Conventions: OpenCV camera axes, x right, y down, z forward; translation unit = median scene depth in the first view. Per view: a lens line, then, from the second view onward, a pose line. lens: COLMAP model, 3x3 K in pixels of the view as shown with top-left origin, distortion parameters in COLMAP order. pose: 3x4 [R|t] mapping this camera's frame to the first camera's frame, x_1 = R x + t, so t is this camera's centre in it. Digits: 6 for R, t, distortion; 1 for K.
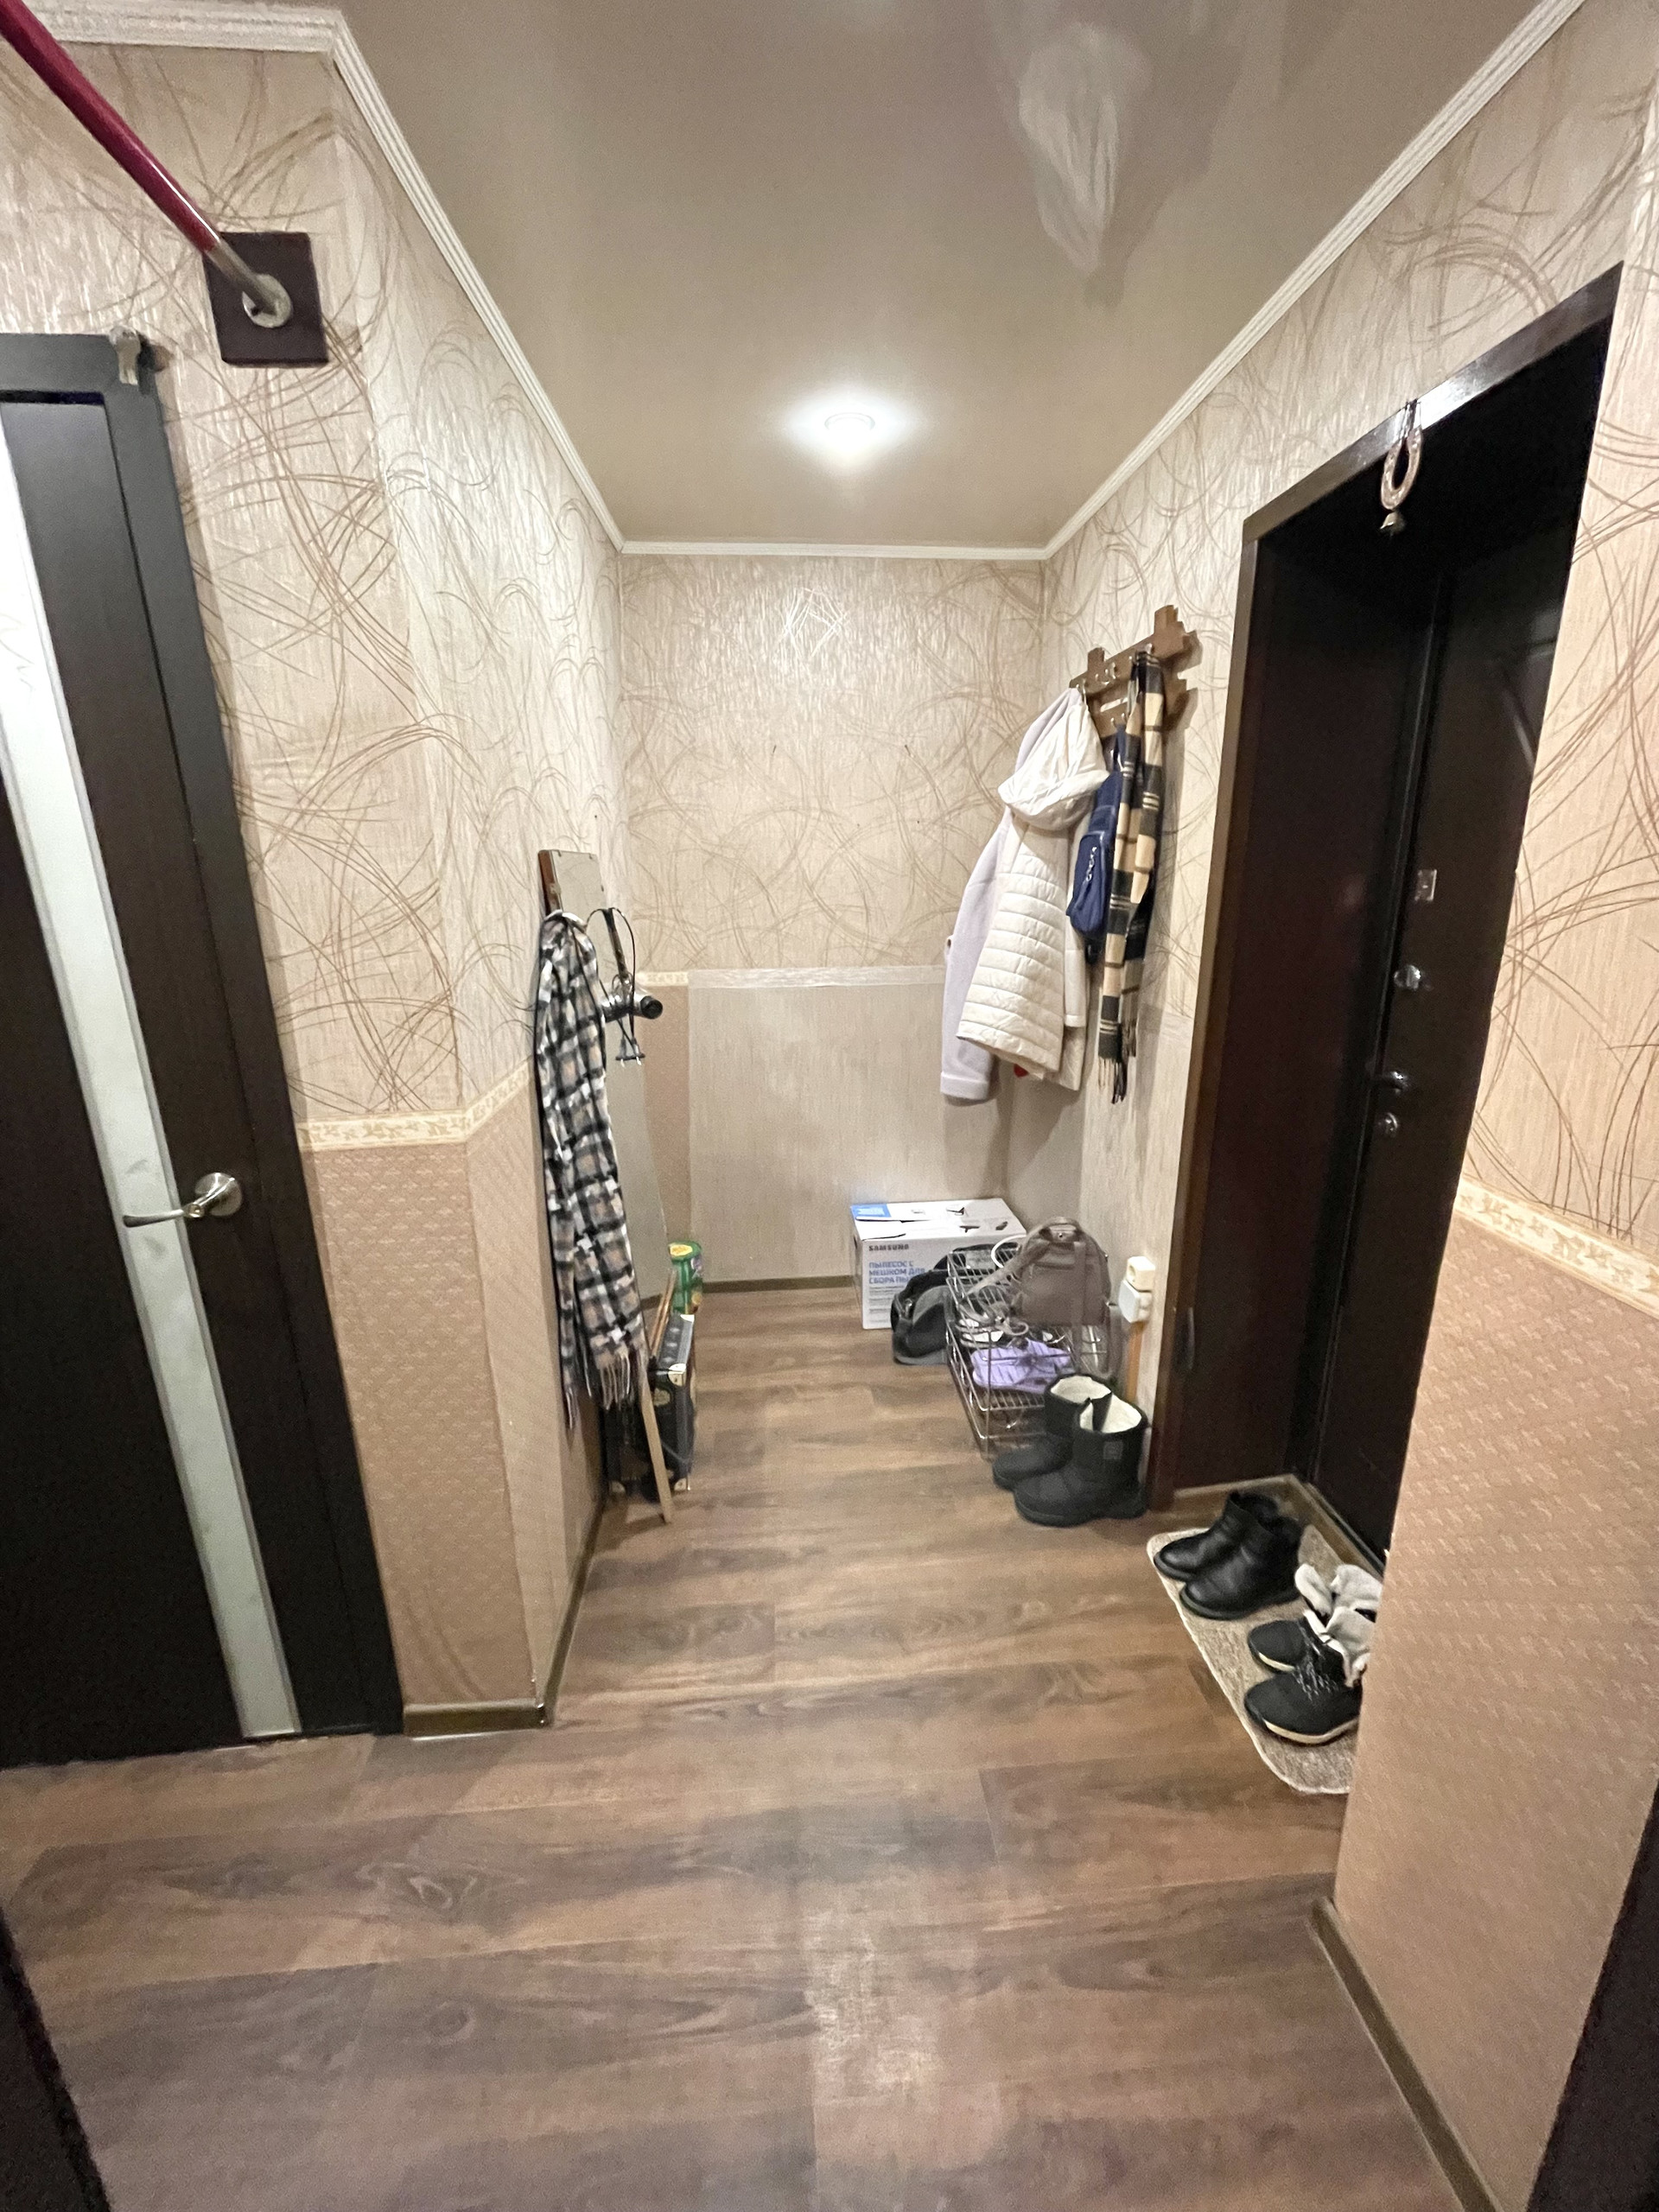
lens RADIAL K [[888.0, 0, 834.9], [0, 888.0, 1104.5], [0, 0, 1]] dist [-0.005652, 0.001677]
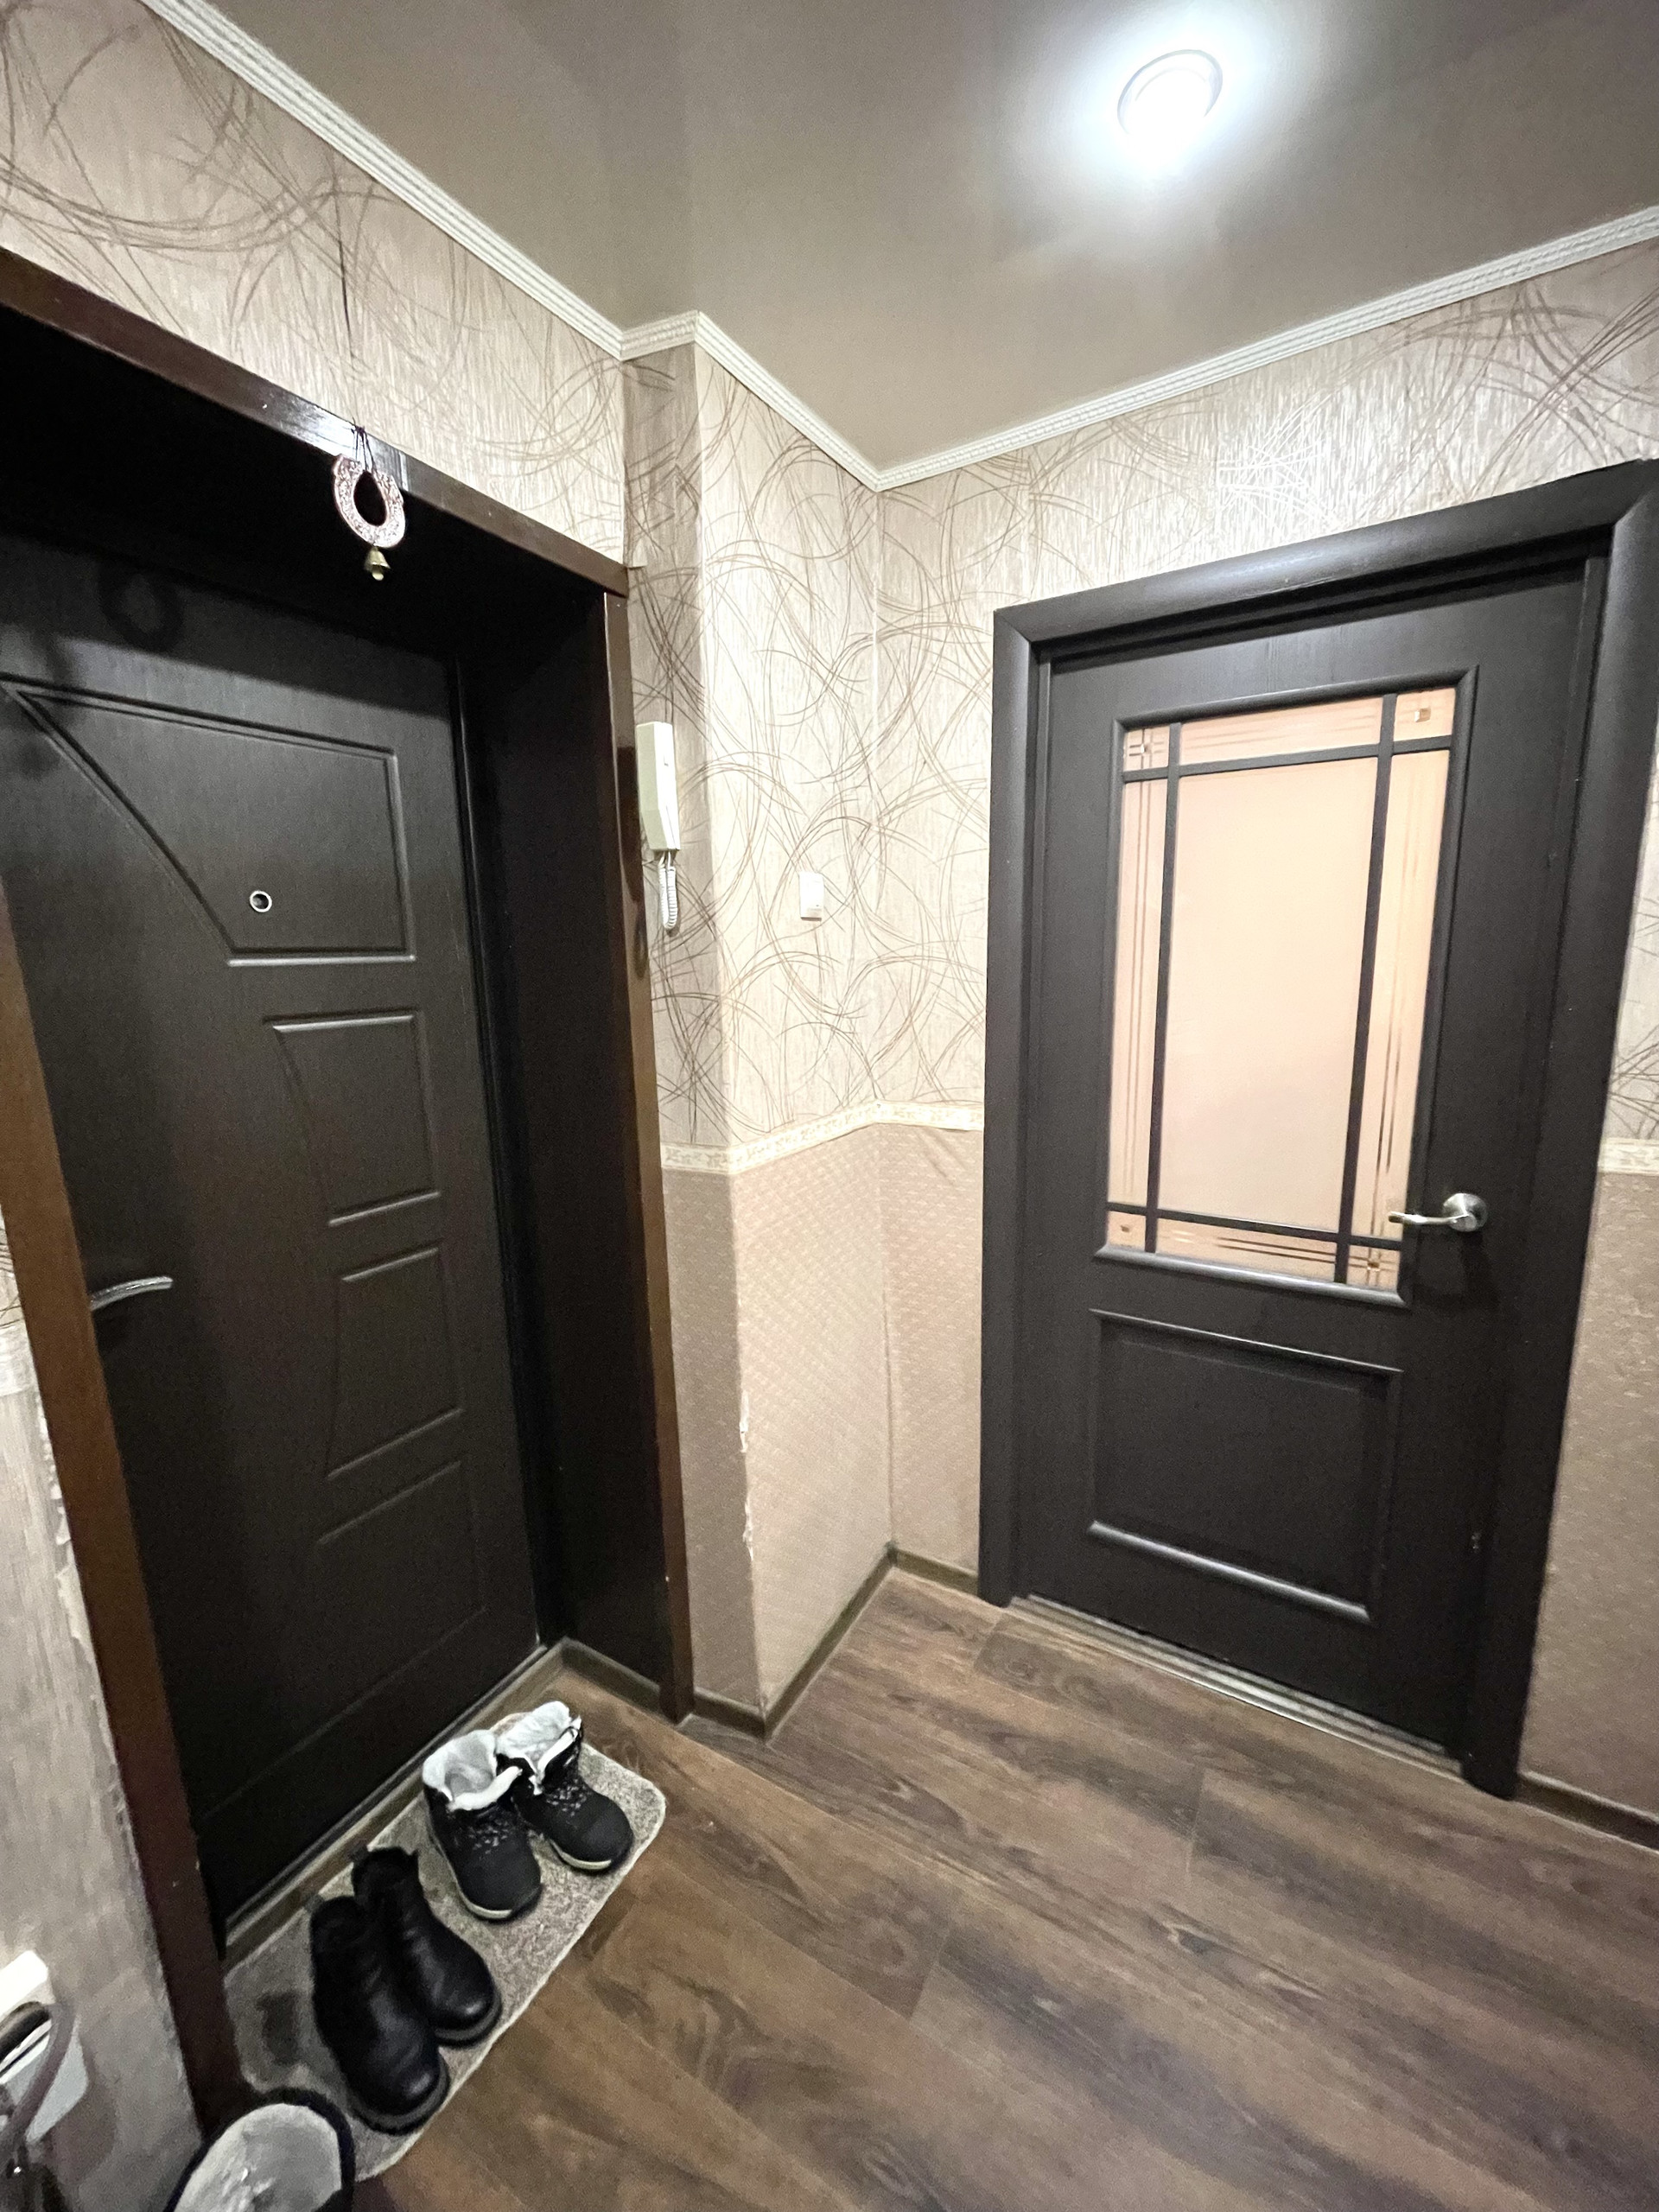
lens RADIAL K [[888.0, 0, 838.0], [0, 888.0, 1102.4], [0, 0, 1]] dist [-0.005652, 0.001677]
pose [[-0.820066, -0.062808, 0.568812, -0.167933], [0.187054, 0.909943, 0.370154, -0.288409], [-0.540835, 0.409949, -0.734465, 1.096307]]
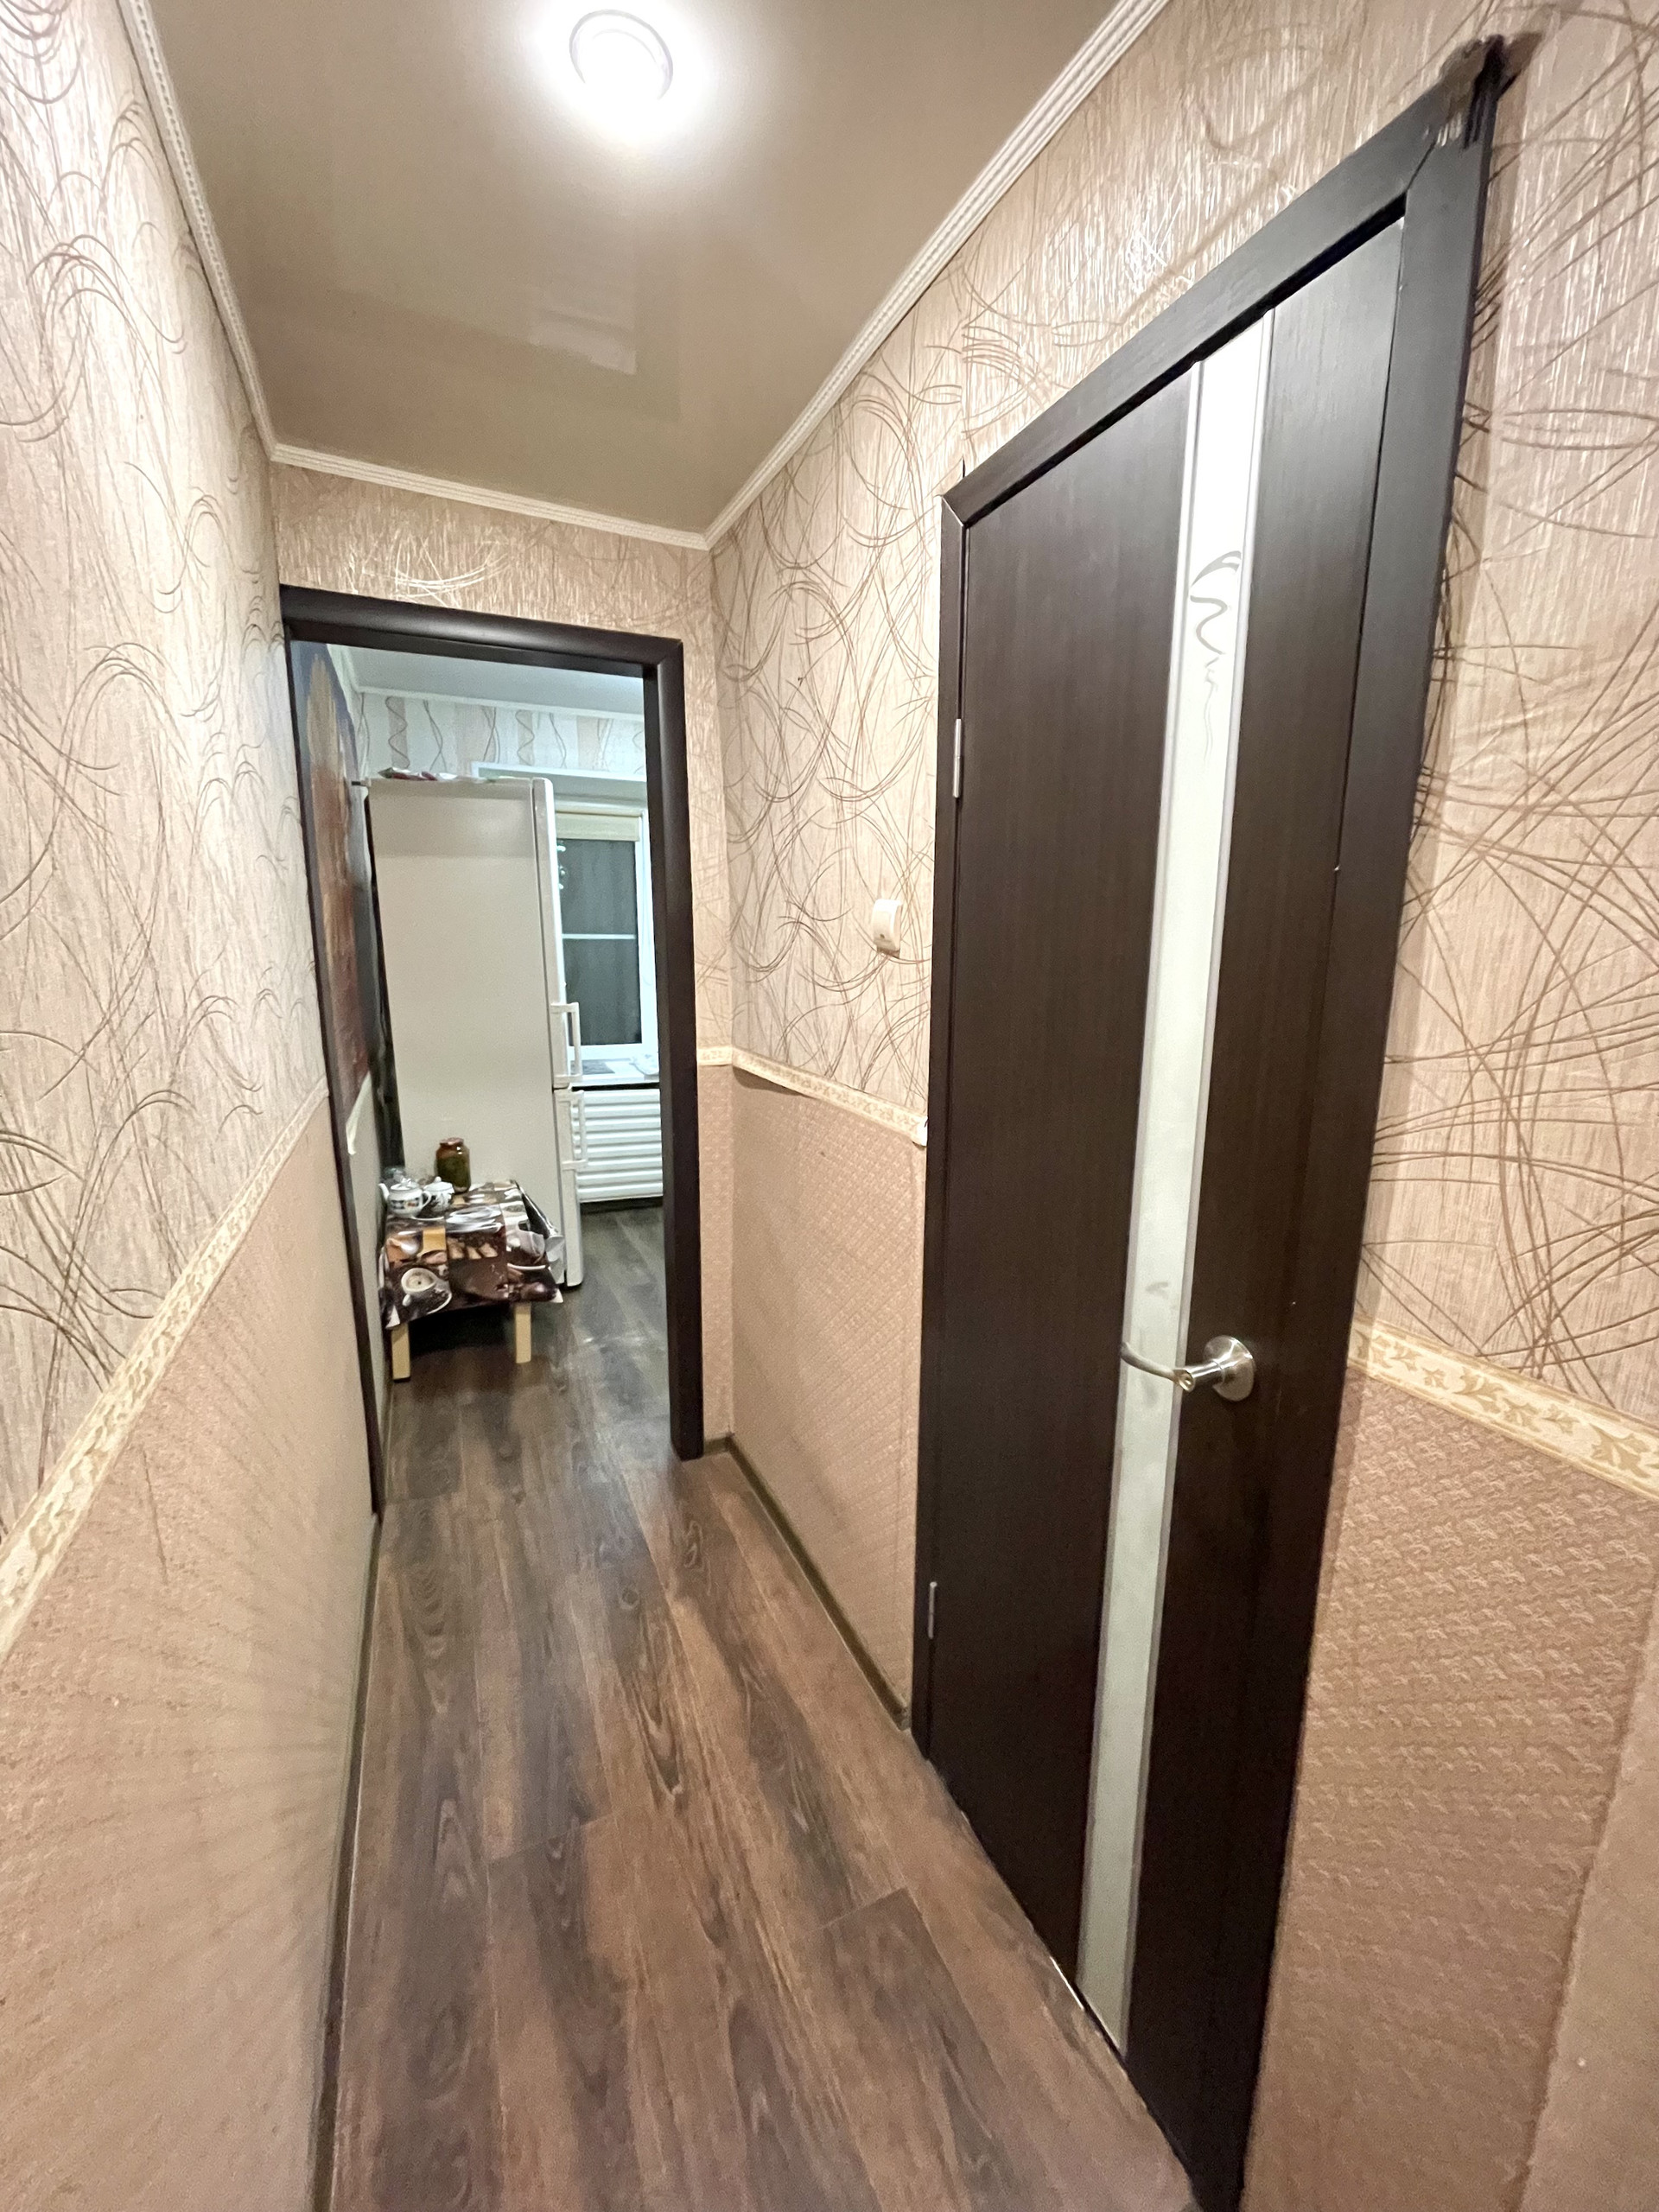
lens RADIAL K [[888.0, 0, 831.1], [0, 888.0, 1103.1], [0, 0, 1]] dist [-0.005652, 0.001677]
pose [[0.332173, 0.194533, -0.922940, -0.136682], [-0.260873, 0.959279, 0.108302, -0.069407], [0.906425, 0.204795, 0.369395, 0.297111]]
